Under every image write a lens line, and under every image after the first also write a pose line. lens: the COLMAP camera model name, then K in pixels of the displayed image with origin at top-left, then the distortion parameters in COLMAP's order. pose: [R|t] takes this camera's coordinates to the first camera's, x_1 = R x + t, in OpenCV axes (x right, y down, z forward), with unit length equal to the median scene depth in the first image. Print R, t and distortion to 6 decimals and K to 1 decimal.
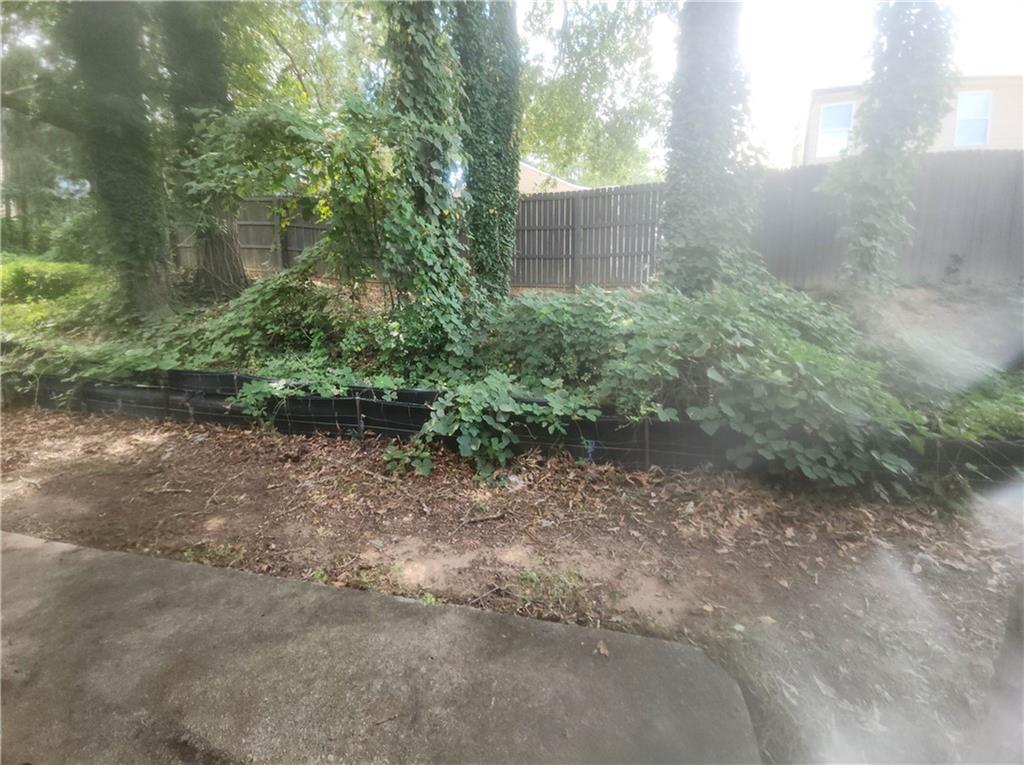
lens RADIAL K [[418.3, 0, 512.0], [0, 418.3, 382.5], [0, 0, 1]] dist [0.000418, 0.000001]
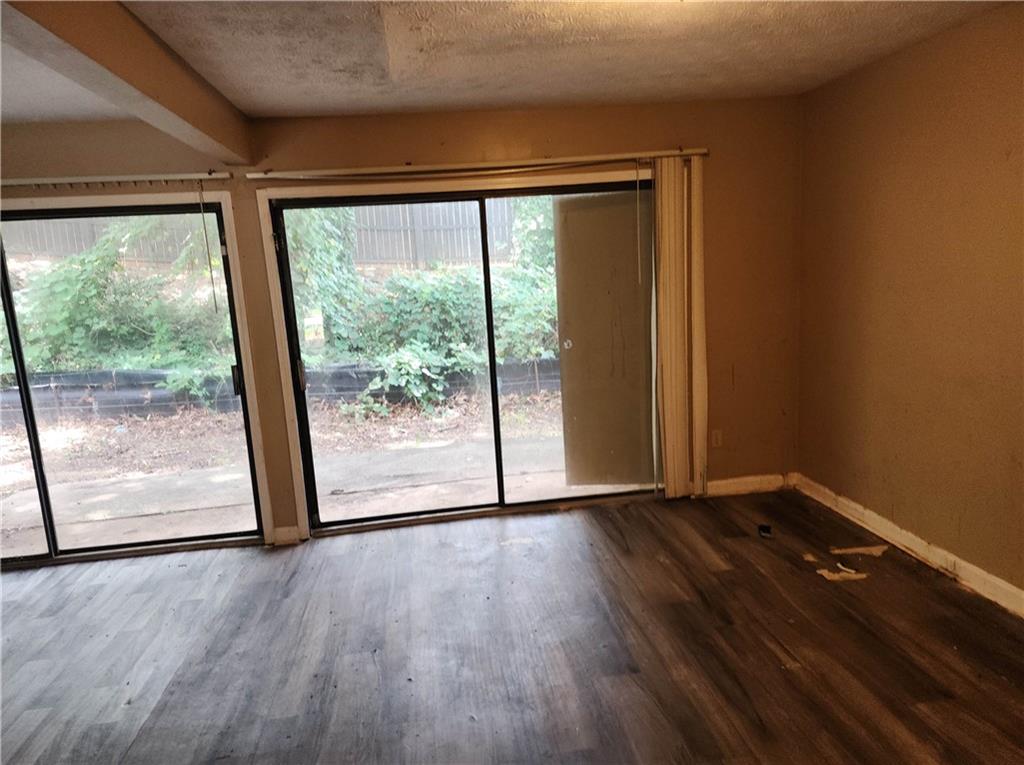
lens RADIAL K [[684.5, 0, 512.0], [0, 684.5, 382.5], [0, 0, 1]] dist [0.072098, -0.000137]
pose [[0.927617, -0.092634, 0.361864, -0.455514], [0.104810, 0.994392, -0.014118, 0.138230], [-0.358527, 0.051023, 0.932124, -0.875460]]
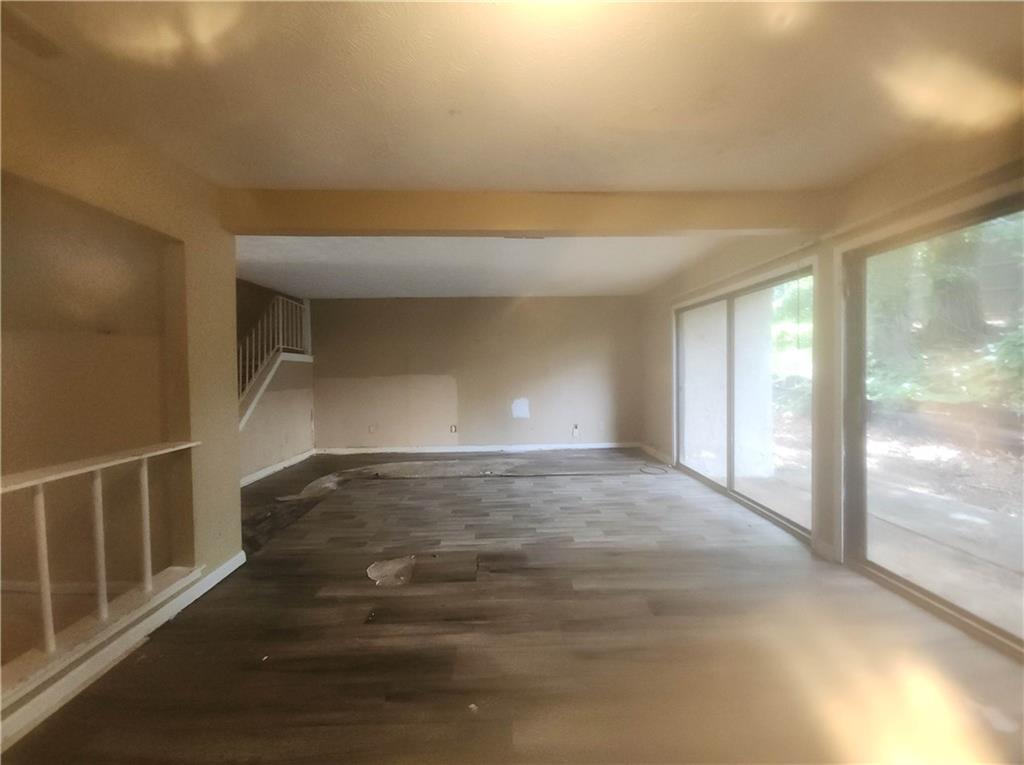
lens RADIAL K [[418.3, 0, 512.0], [0, 418.3, 382.5], [0, 0, 1]] dist [0.000418, 0.000001]
pose [[0.268131, 0.052352, -0.961959, 0.002250], [-0.163471, 0.986515, 0.008123, 0.121649], [0.949412, 0.155074, 0.273073, -0.583583]]
